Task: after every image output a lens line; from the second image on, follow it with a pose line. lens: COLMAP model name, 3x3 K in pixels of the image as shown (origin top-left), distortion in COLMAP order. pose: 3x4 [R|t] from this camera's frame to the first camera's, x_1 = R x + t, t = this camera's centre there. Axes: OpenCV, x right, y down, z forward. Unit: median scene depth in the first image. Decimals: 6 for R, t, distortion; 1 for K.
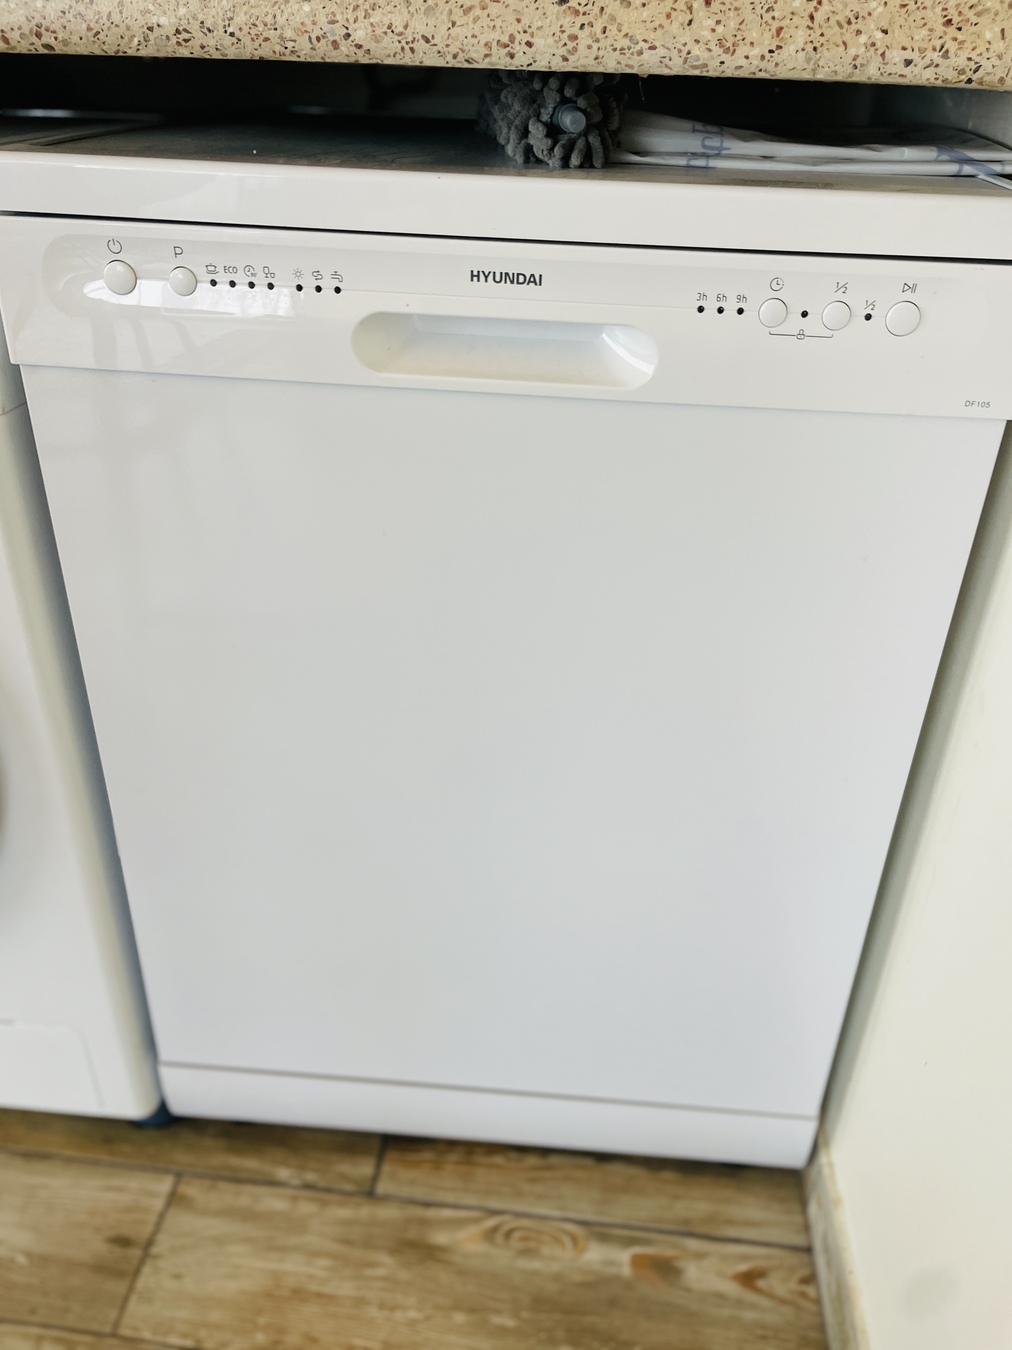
lens RADIAL K [[1048.3, 0, 510.3], [0, 1048.3, 669.9], [0, 0, 1]] dist [0.025813, -0.028665]
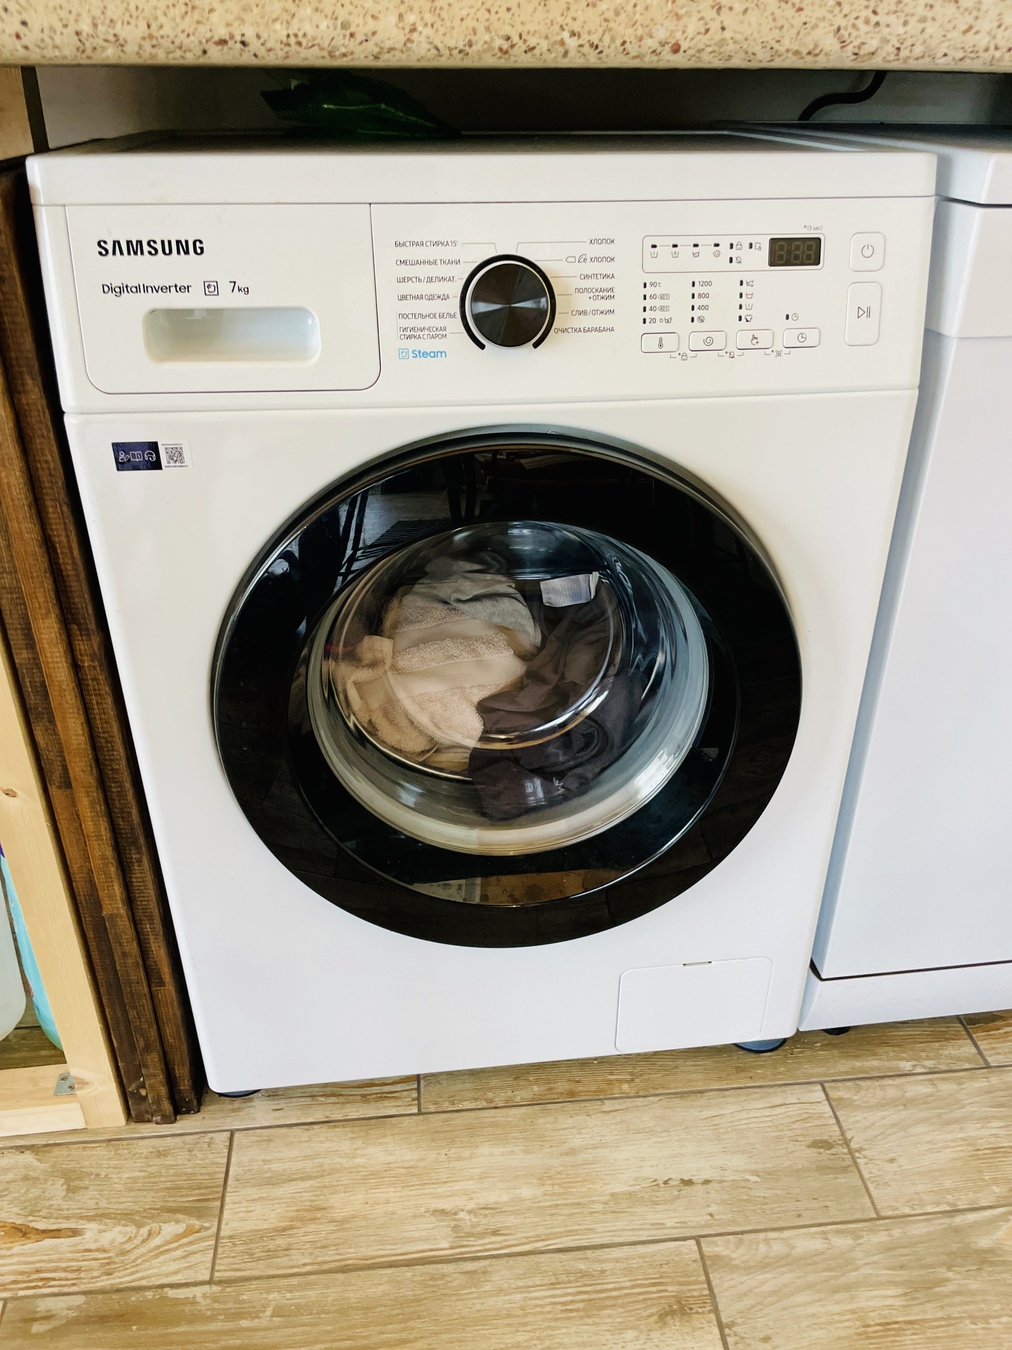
lens RADIAL K [[1048.3, 0, 505.3], [0, 1048.3, 676.1], [0, 0, 1]] dist [0.025813, -0.028665]
pose [[0.976944, -0.133803, 0.166366, -0.797104], [0.131974, 0.991008, 0.022048, -0.010530], [-0.167821, 0.000416, 0.985817, -0.028574]]
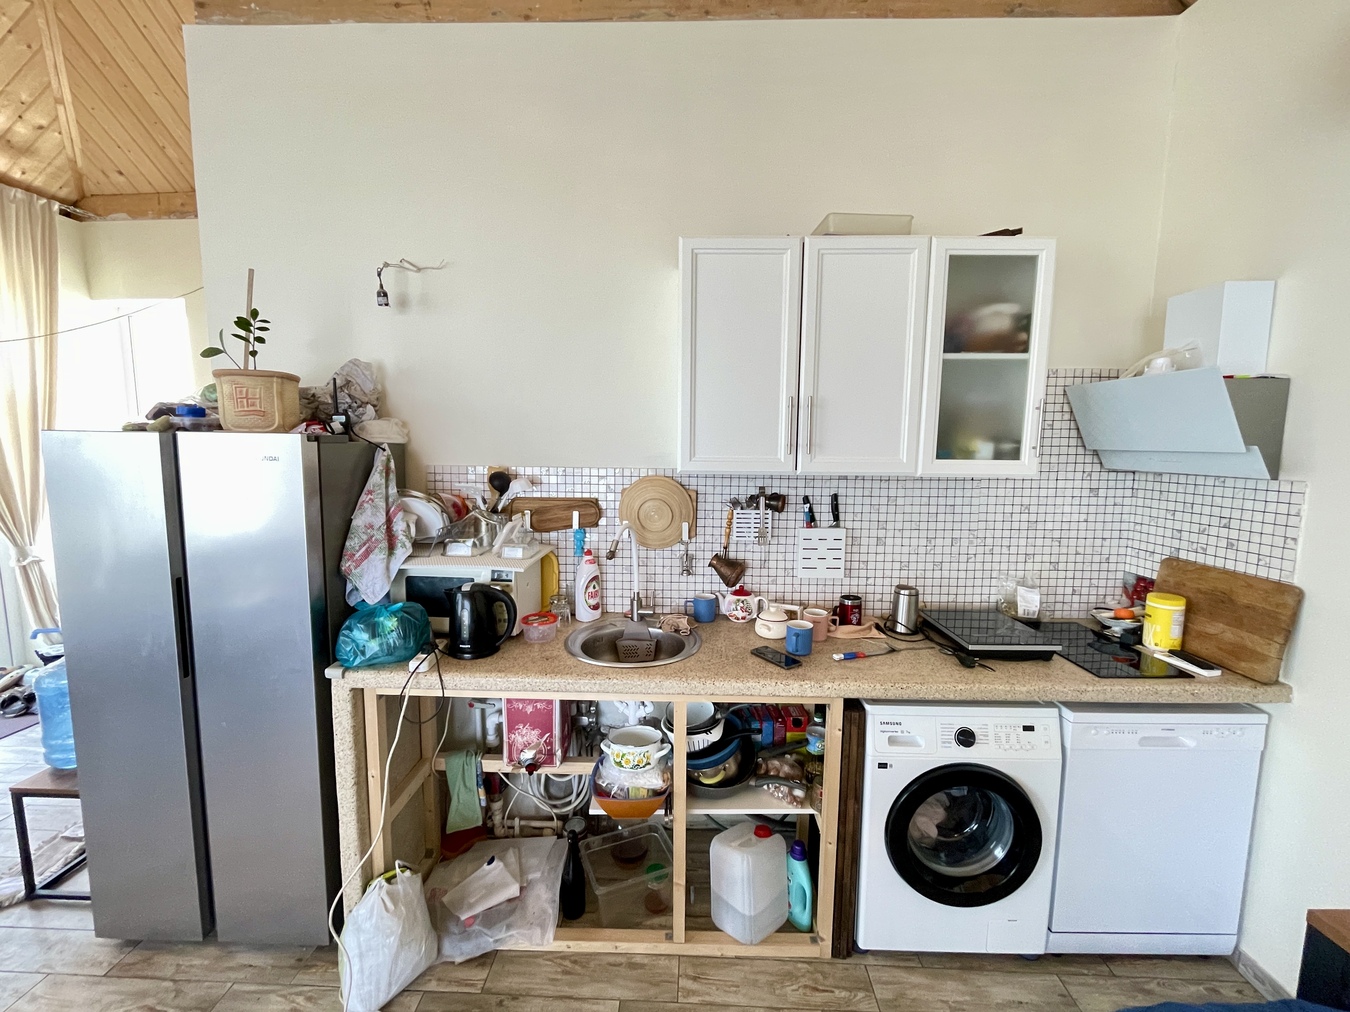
lens RADIAL K [[547.7, 0, 675.2], [0, 547.7, 507.1], [0, 0, 1]] dist [-0.000925, 0.001309]
pose [[0.996961, -0.036775, 0.068672, -1.667445], [0.060169, 0.923435, -0.379007, -0.324111], [-0.049476, 0.381988, 0.922842, -1.178946]]
